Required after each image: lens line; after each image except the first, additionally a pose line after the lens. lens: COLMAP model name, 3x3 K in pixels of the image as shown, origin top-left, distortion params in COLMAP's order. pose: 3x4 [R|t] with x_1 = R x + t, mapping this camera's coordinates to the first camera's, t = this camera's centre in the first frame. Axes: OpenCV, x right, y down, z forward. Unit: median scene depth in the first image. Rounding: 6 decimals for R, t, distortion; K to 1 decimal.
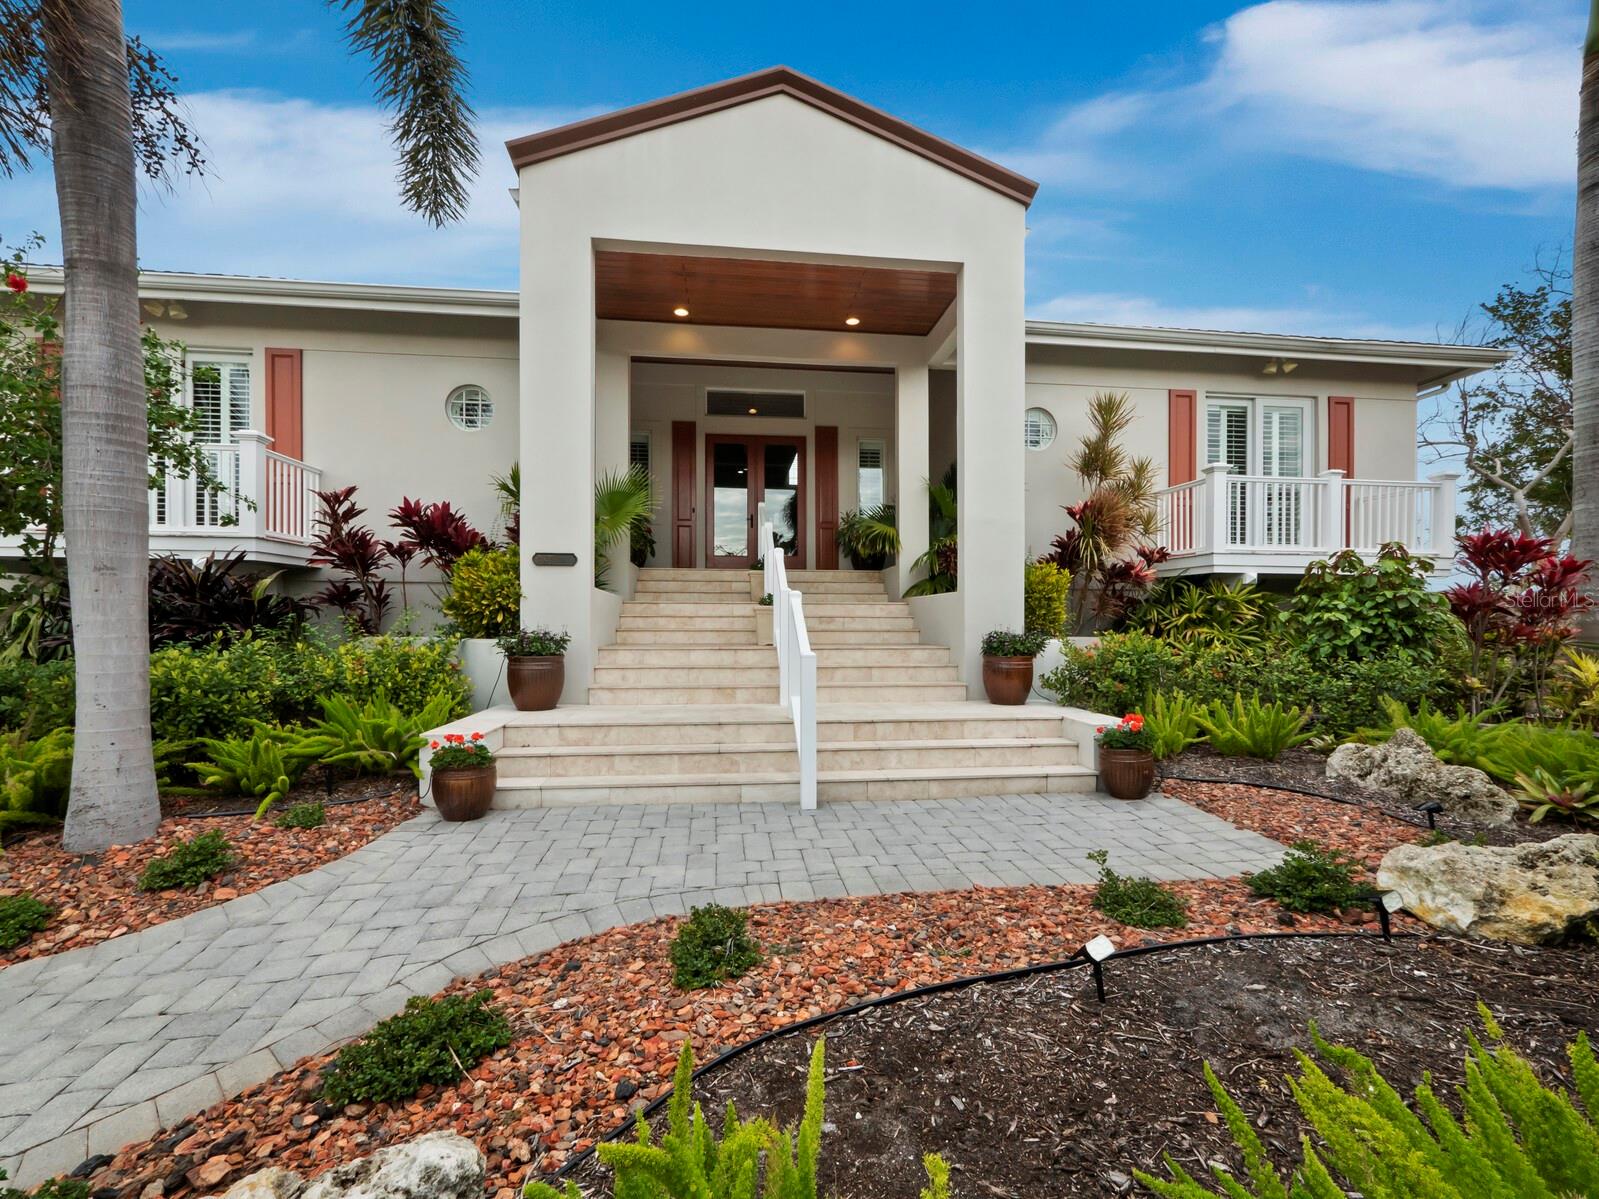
lens RADIAL K [[680.4, 0, 802.0], [0, 680.4, 609.8], [0, 0, 1]] dist [0.001166, 0.000572]
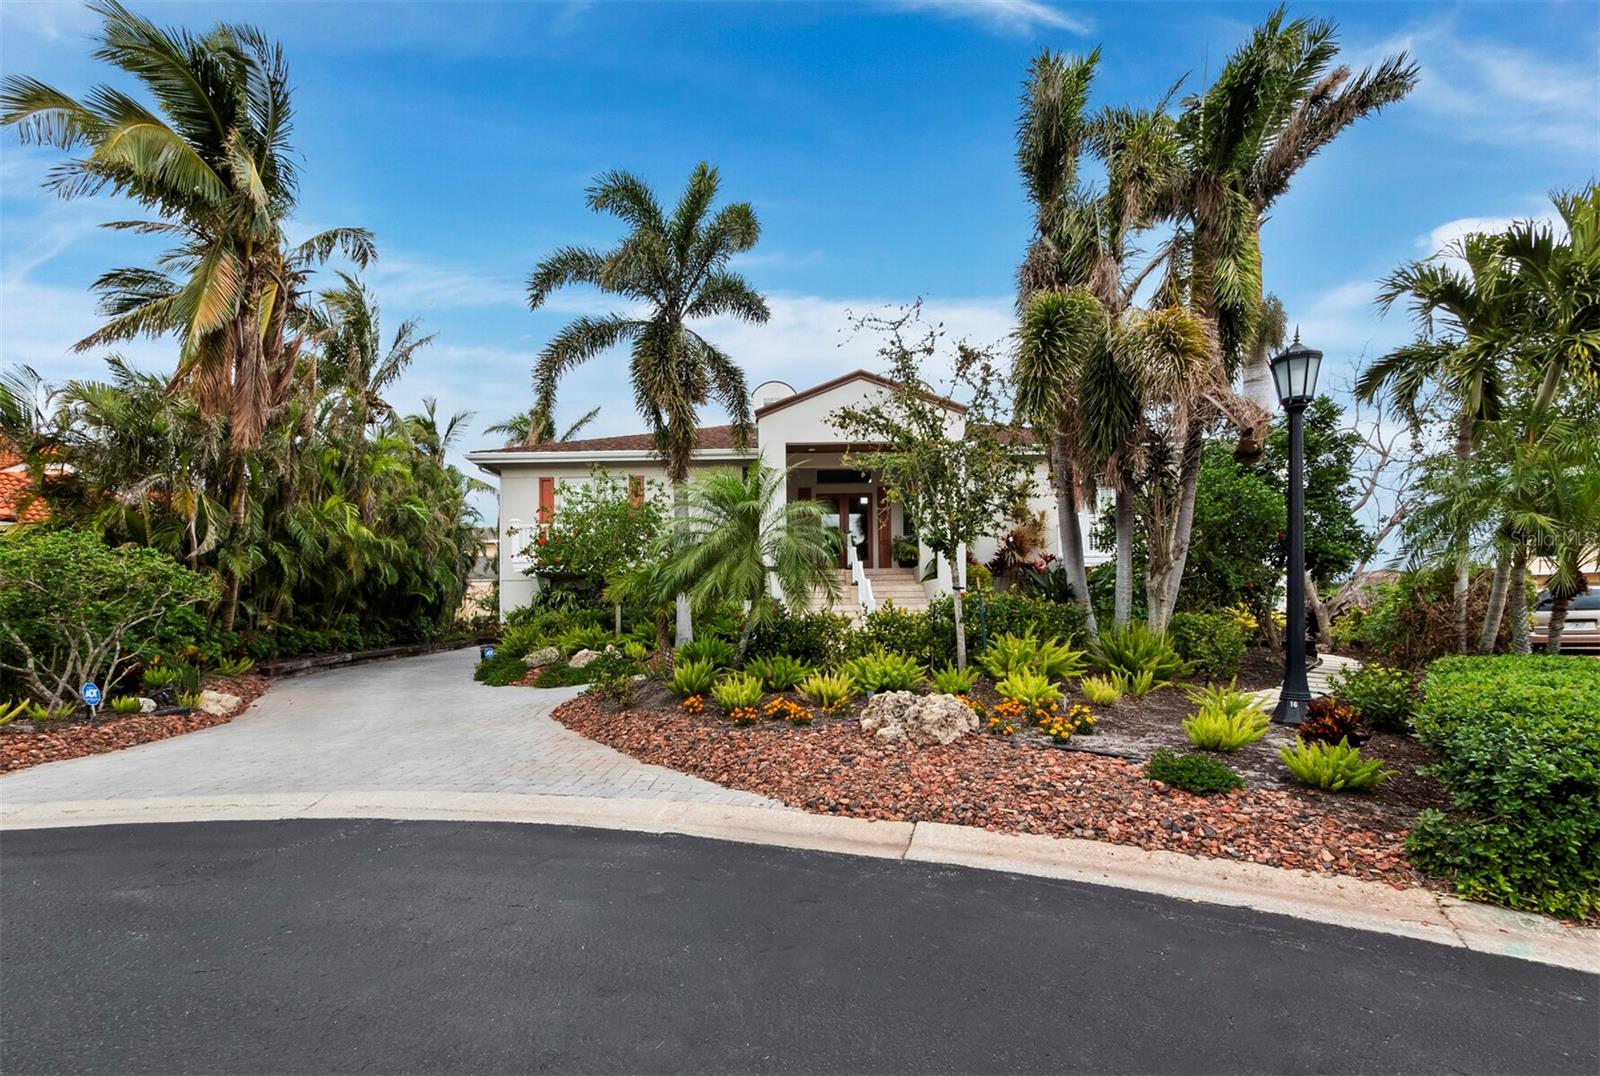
lens RADIAL K [[631.8, 0, 796.1], [0, 631.8, 583.9], [0, 0, 1]] dist [-0.000560, -0.000017]
pose [[0.992433, -0.020830, -0.121006, 0.006389], [0.017363, 0.999410, -0.029634, 0.040111], [0.121552, 0.027308, 0.992209, -0.981152]]
